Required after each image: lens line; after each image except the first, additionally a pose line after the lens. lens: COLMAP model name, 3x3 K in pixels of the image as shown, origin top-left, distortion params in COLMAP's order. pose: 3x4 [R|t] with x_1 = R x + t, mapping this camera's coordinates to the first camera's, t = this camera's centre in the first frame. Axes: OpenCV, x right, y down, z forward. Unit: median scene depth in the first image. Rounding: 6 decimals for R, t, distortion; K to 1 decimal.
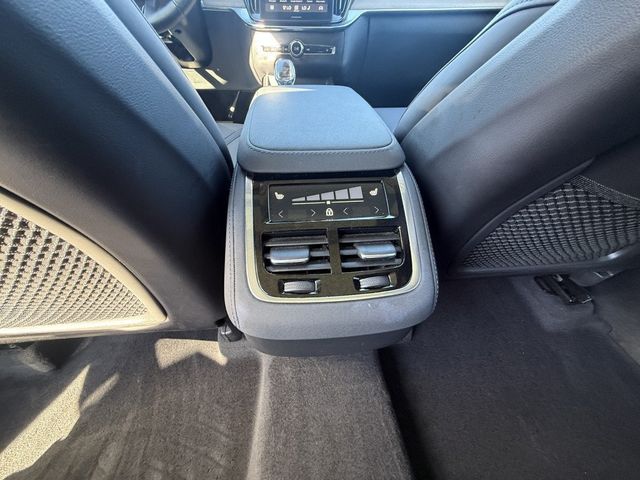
lens RADIAL K [[255.7, 0, 316.9], [0, 255.7, 241.2], [0, 0, 1]] dist [0.000403, -0.000075]
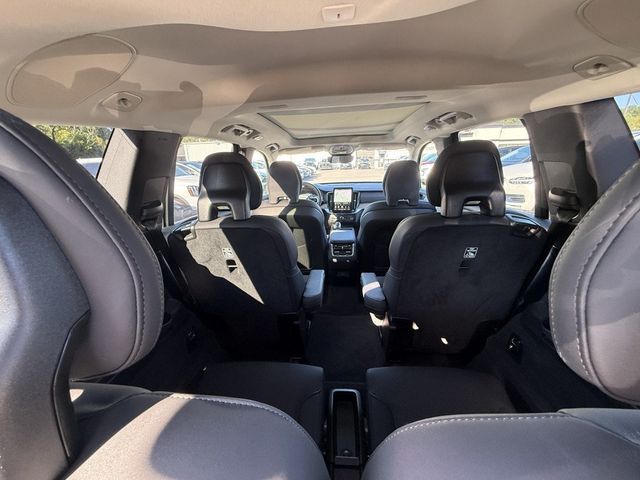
lens RADIAL K [[255.7, 0, 316.9], [0, 255.7, 241.2], [0, 0, 1]] dist [0.000403, -0.000075]
pose [[0.981327, 0.002224, -0.192332, 0.414115], [-0.082307, 0.908615, -0.409444, 1.563391], [0.173845, 0.417629, 0.891832, -3.238016]]
